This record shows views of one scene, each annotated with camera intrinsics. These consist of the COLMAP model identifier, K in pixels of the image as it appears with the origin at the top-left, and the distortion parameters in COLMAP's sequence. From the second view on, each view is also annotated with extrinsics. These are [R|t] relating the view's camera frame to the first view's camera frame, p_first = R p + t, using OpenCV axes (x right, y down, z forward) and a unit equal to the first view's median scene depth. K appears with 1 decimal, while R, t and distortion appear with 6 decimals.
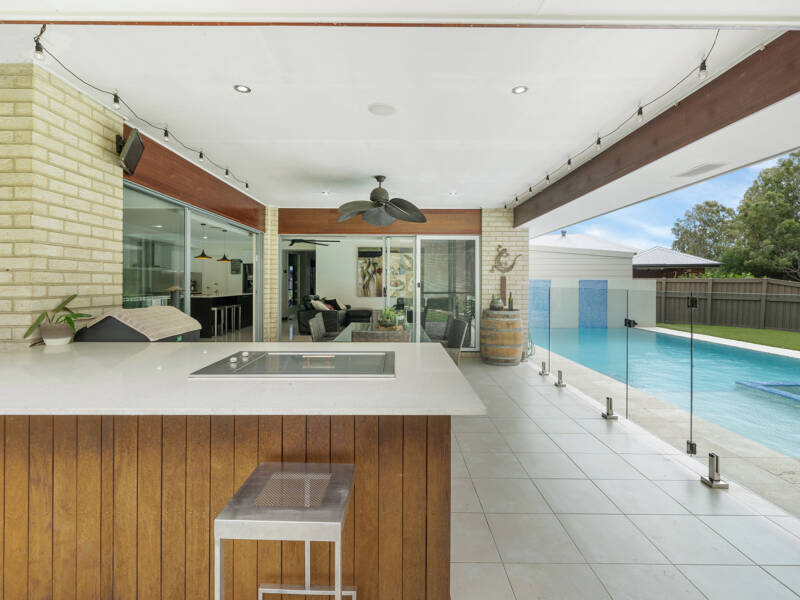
lens RADIAL K [[394.7, 0, 399.6], [0, 394.7, 284.1], [0, 0, 1]] dist [0.000823, 0.000274]
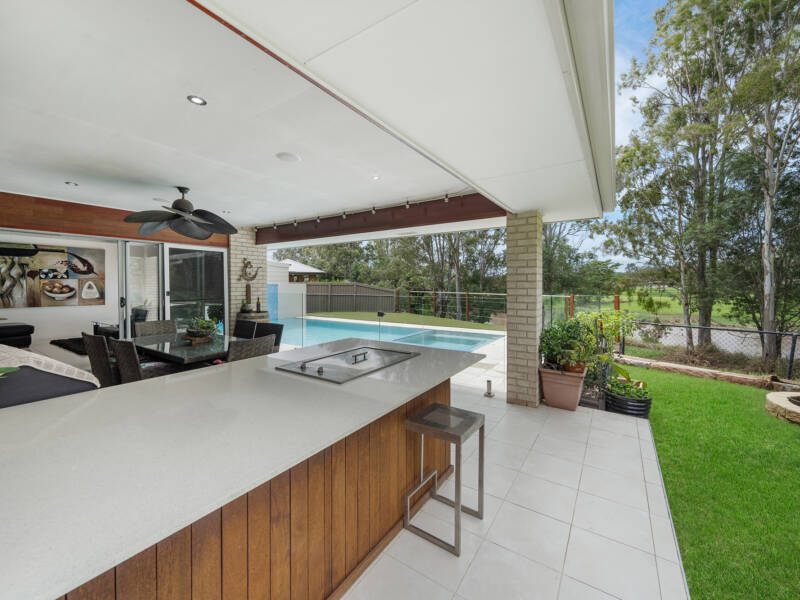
lens RADIAL K [[328.8, 0, 395.5], [0, 328.8, 285.5], [0, 0, 1]] dist [-0.000934, -0.000087]
pose [[0.569947, -0.007818, 0.821644, -0.304792], [0.004745, 0.999969, 0.006224, -0.020216], [-0.821668, 0.000352, 0.569967, 0.059262]]
